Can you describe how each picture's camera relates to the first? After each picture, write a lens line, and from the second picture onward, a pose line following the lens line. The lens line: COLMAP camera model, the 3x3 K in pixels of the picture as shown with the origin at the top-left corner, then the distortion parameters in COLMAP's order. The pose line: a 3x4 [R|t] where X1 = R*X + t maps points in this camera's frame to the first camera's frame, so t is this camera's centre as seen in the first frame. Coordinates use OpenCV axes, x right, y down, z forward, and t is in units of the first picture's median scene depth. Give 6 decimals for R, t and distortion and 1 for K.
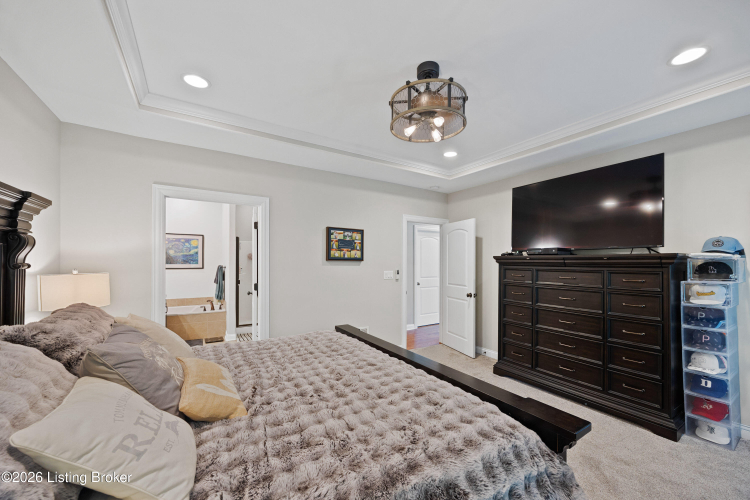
lens RADIAL K [[295.0, 0, 375.4], [0, 295.0, 256.7], [0, 0, 1]] dist [0.002071, -0.000086]
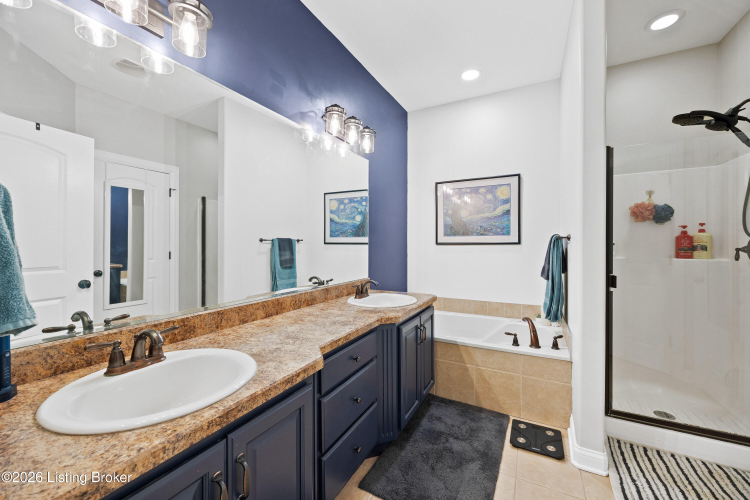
lens RADIAL K [[295.0, 0, 374.6], [0, 295.0, 247.6], [0, 0, 1]] dist [0.002071, -0.000086]
pose [[0.497894, 0.005908, -0.867218, -0.302884], [0.009361, 0.999882, 0.012186, 0.040530], [0.867187, -0.014186, 0.497780, 0.591644]]
